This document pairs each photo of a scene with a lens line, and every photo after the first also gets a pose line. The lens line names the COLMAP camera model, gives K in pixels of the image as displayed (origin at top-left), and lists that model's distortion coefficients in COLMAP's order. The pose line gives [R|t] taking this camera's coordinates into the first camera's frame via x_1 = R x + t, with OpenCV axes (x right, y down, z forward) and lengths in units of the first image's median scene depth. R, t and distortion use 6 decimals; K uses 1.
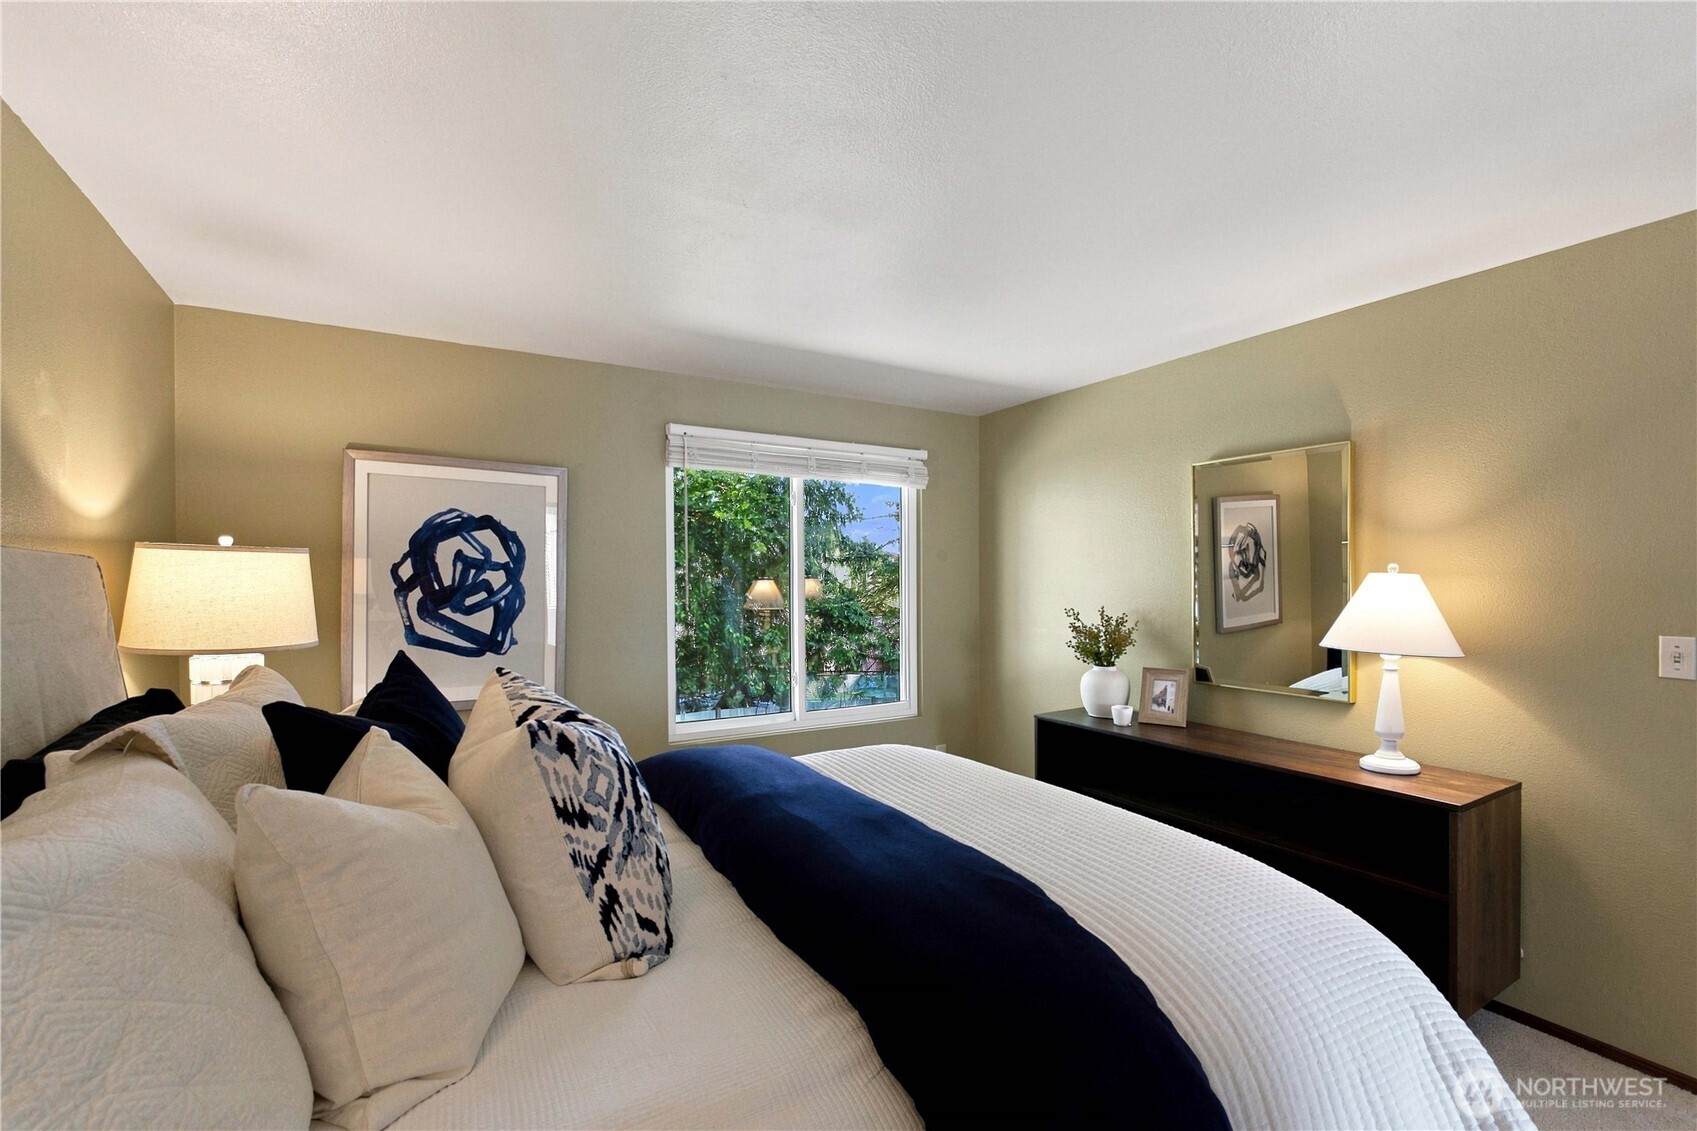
lens RADIAL K [[750.2, 0, 848.0], [0, 750.2, 575.7], [0, 0, 1]] dist [-0.001459, 0.000179]
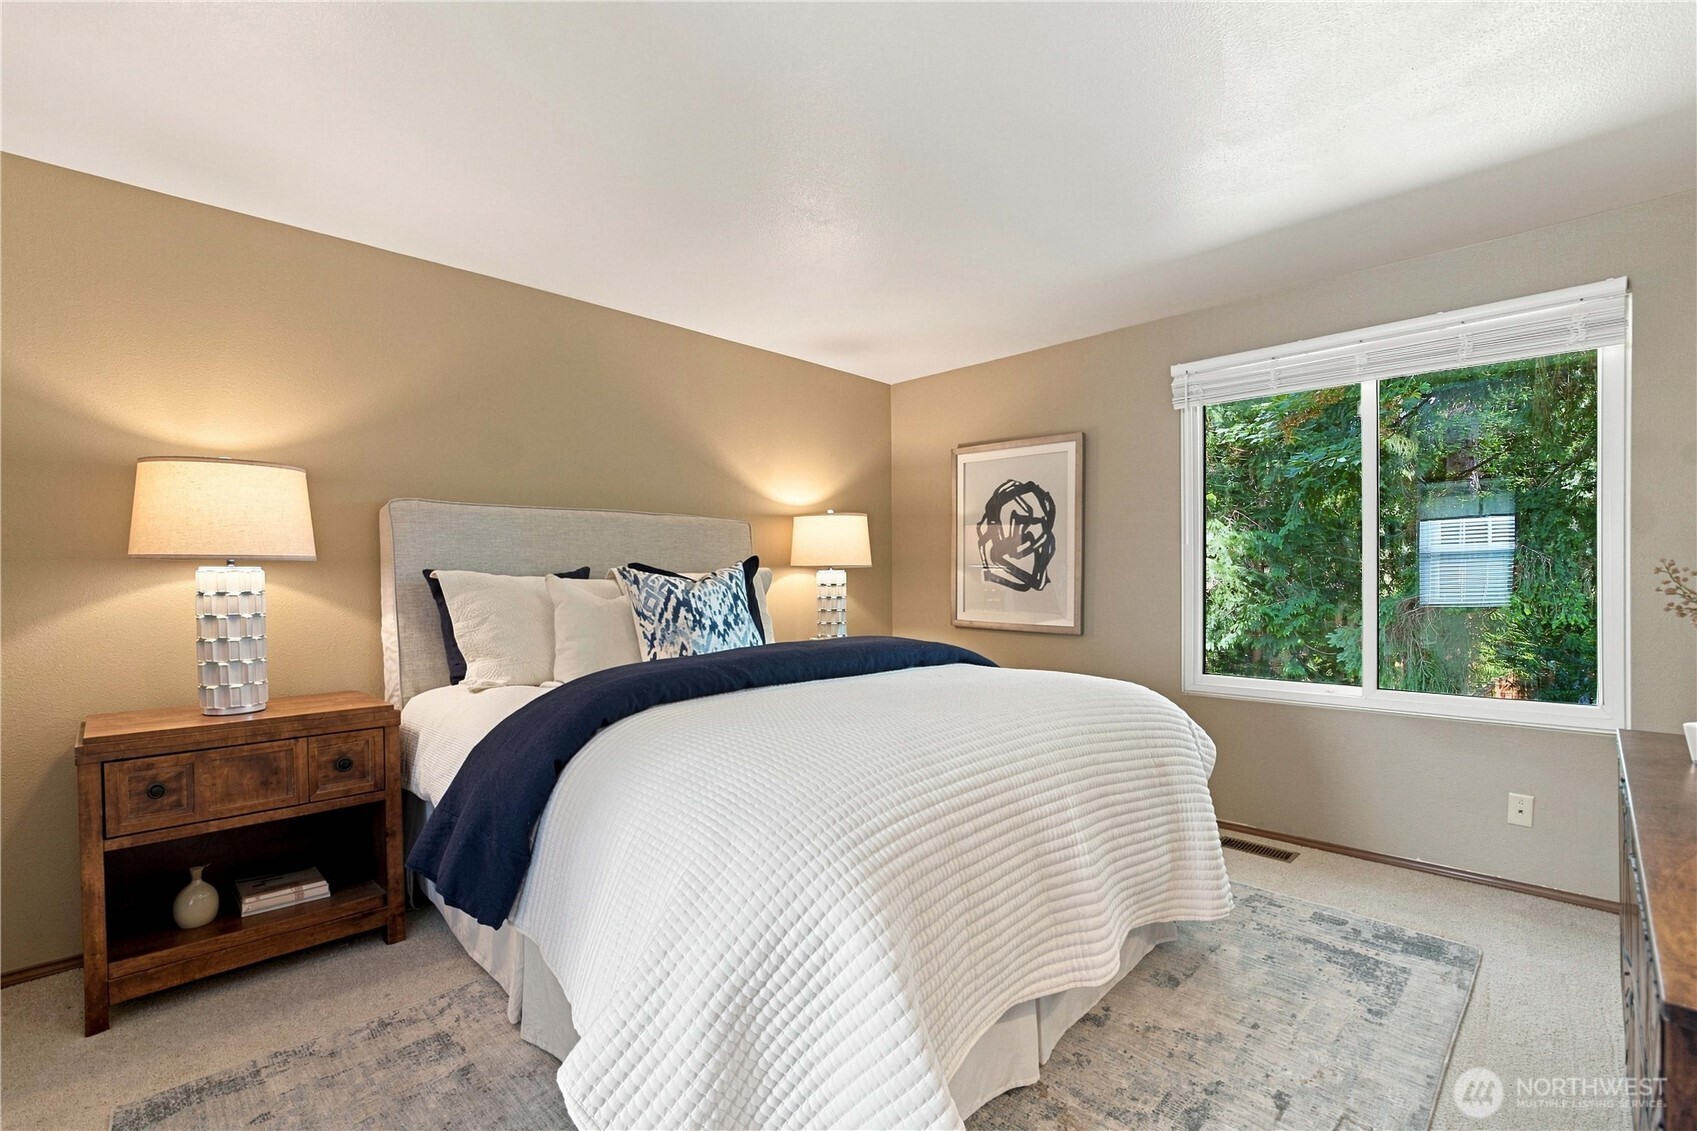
lens RADIAL K [[750.2, 0, 846.3], [0, 750.2, 572.7], [0, 0, 1]] dist [-0.001459, 0.000179]
pose [[0.258424, -0.006988, -0.966006, 0.682155], [0.010904, 0.999931, -0.004316, 0.078522], [0.965970, -0.009418, 0.258482, 0.366612]]
